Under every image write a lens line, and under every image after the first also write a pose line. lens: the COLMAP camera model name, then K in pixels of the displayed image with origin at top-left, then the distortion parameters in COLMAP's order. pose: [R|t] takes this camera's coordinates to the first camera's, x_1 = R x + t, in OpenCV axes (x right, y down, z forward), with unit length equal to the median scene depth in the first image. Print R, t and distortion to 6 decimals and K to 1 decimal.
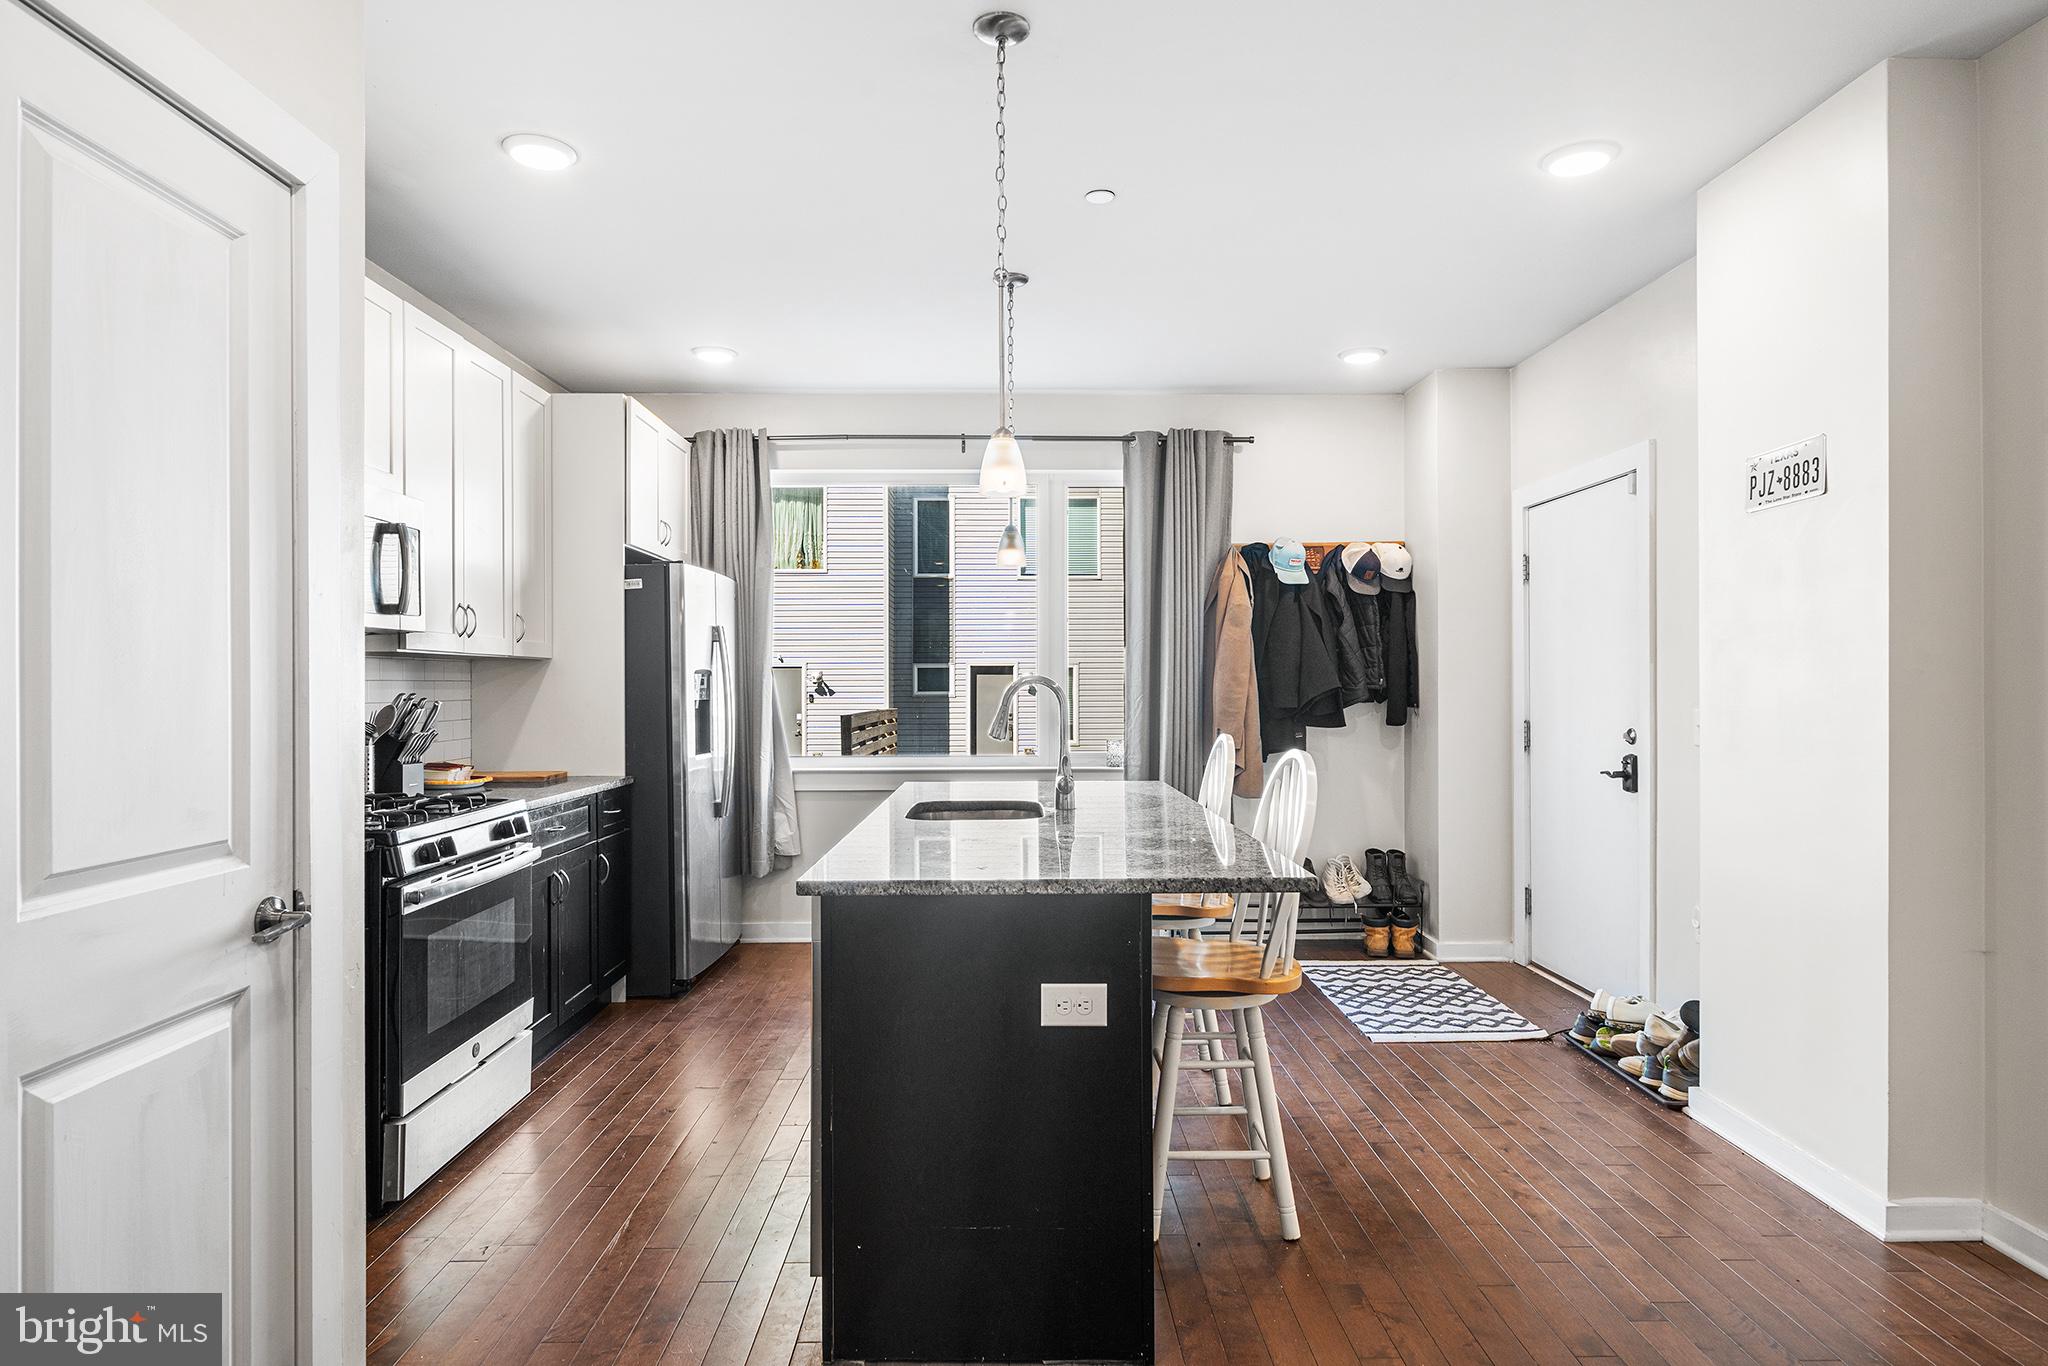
lens RADIAL K [[1160.8, 0, 1024.0], [0, 1160.8, 683.0], [0, 0, 1]] dist [0.001957, 0.000166]
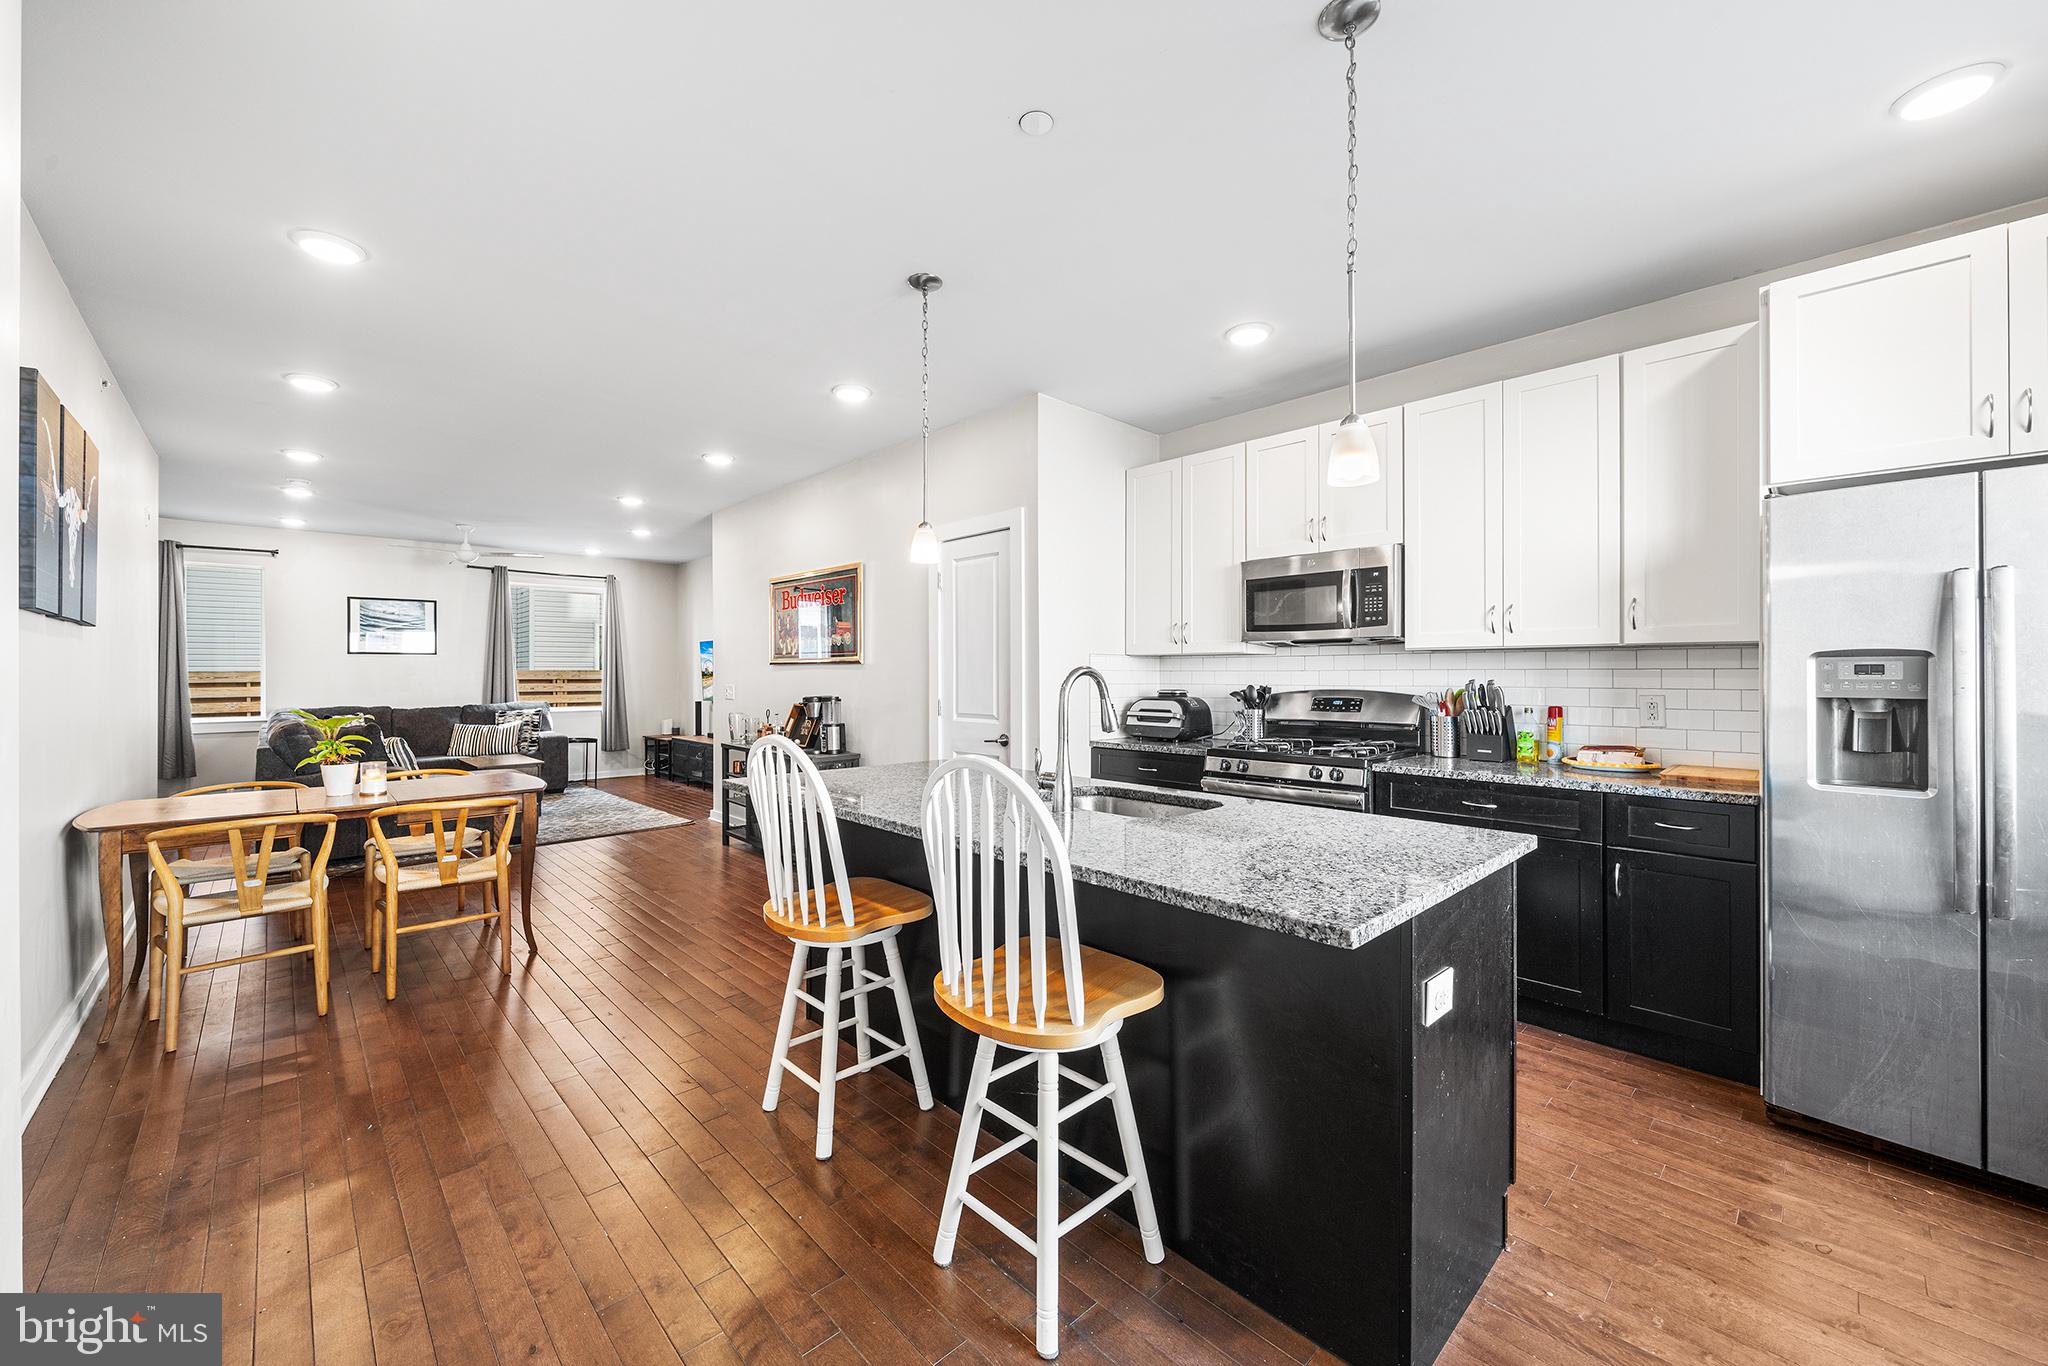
lens RADIAL K [[794.6, 0, 1024.0], [0, 794.6, 683.0], [0, 0, 1]] dist [-0.007852, -0.000079]
pose [[-0.737350, 0.012108, -0.675402, 0.310424], [0.004268, 0.999903, 0.013266, -0.001588], [0.675497, 0.006899, -0.737330, 0.916417]]
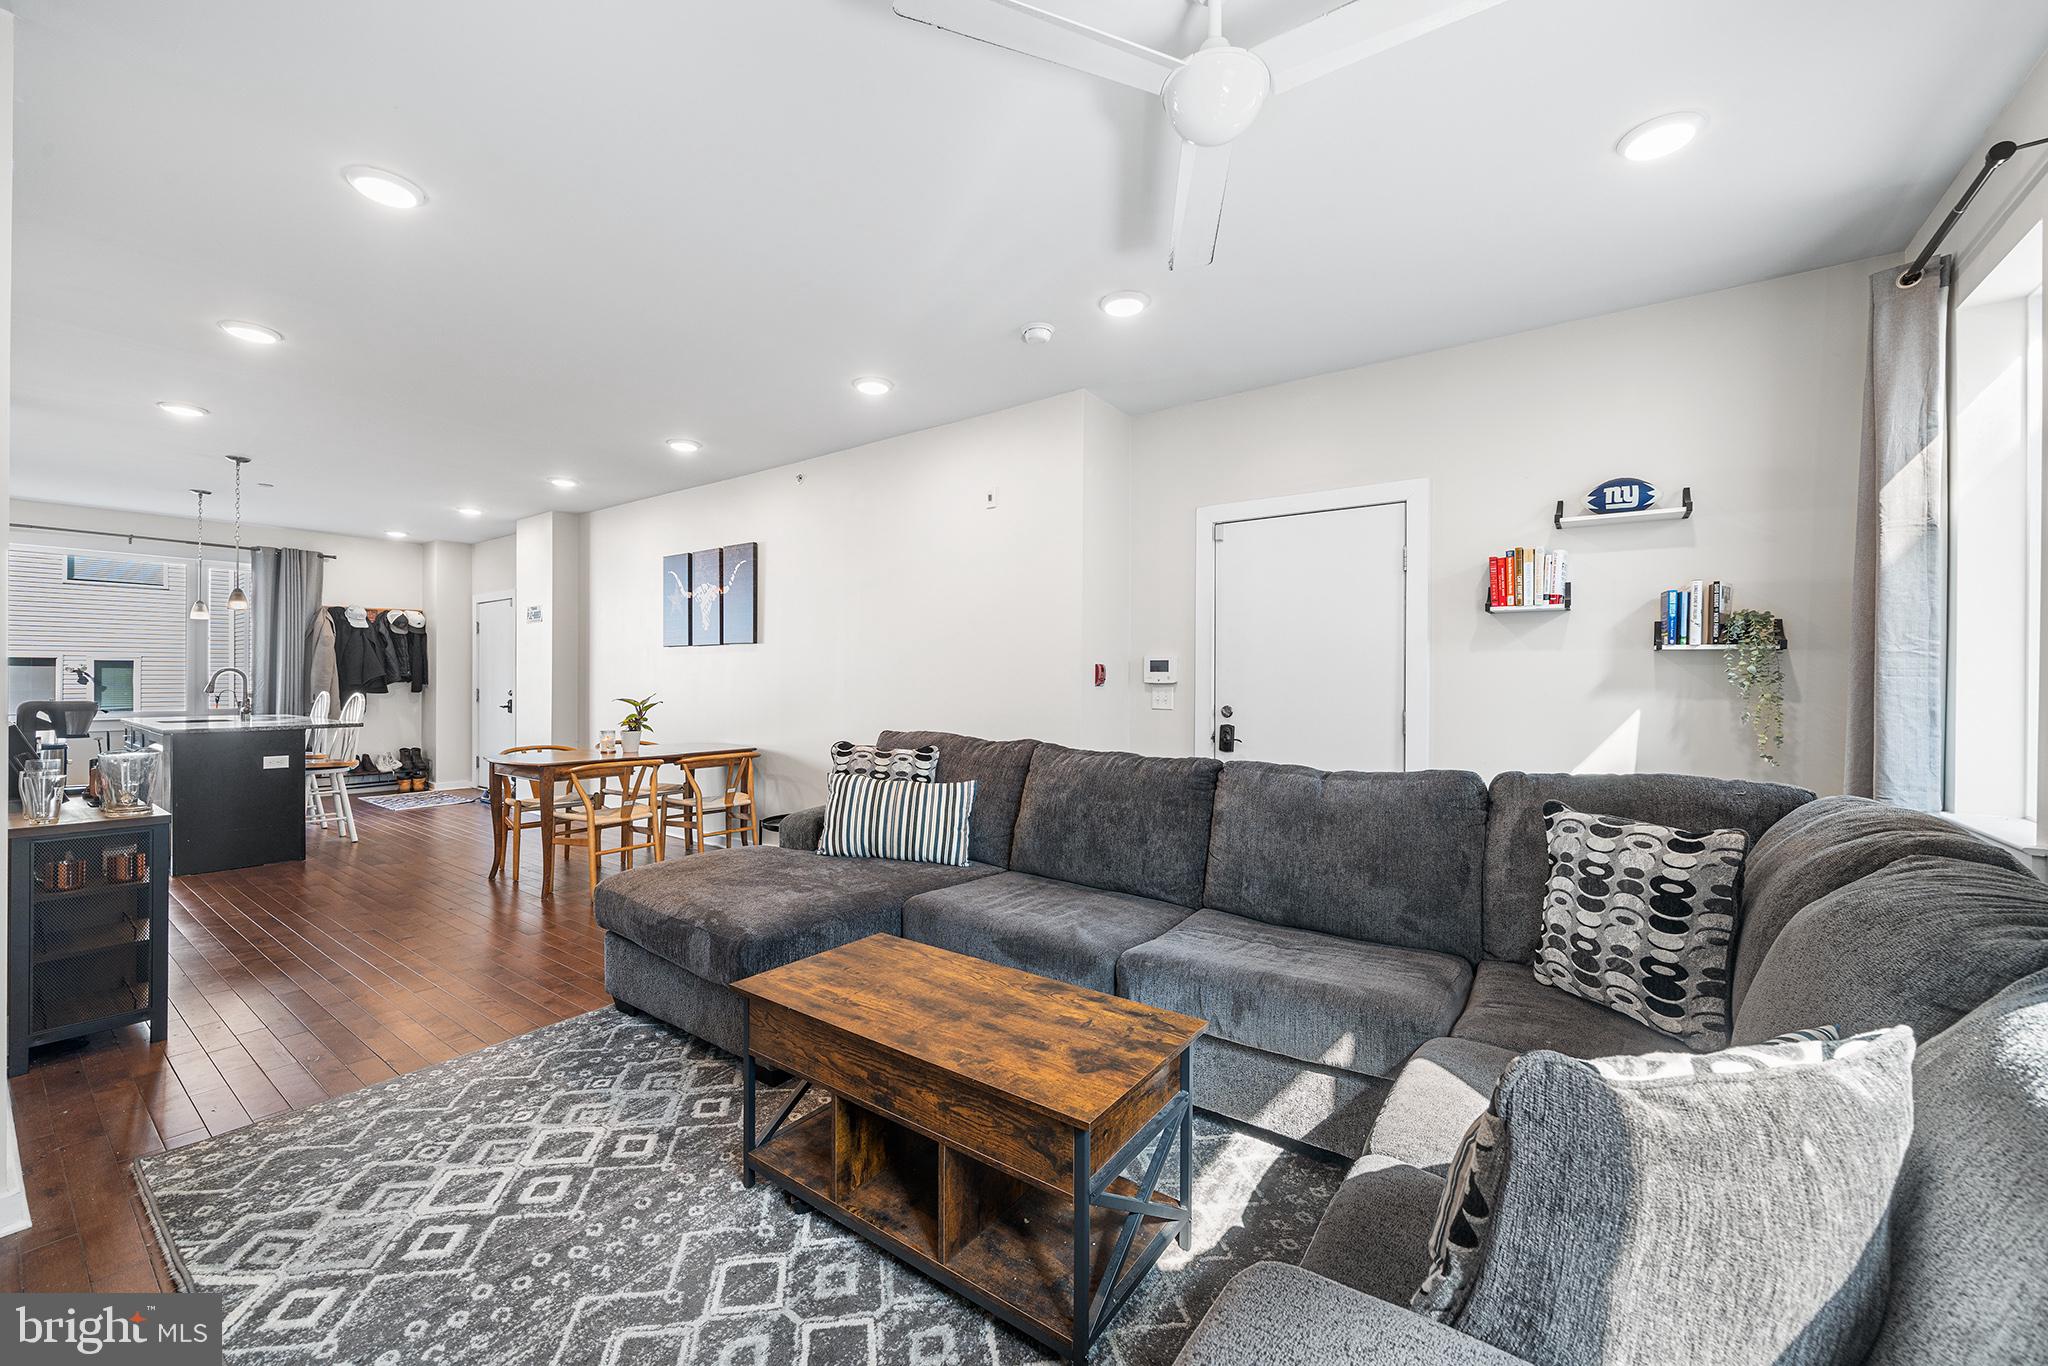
lens RADIAL K [[794.6, 0, 1024.0], [0, 794.6, 683.0], [0, 0, 1]] dist [-0.007852, -0.000079]
pose [[0.604041, 0.002101, 0.796951, -0.202371], [-0.006301, 0.999978, 0.002139, 0.008080], [-0.796928, -0.006314, 0.604041, -0.919103]]
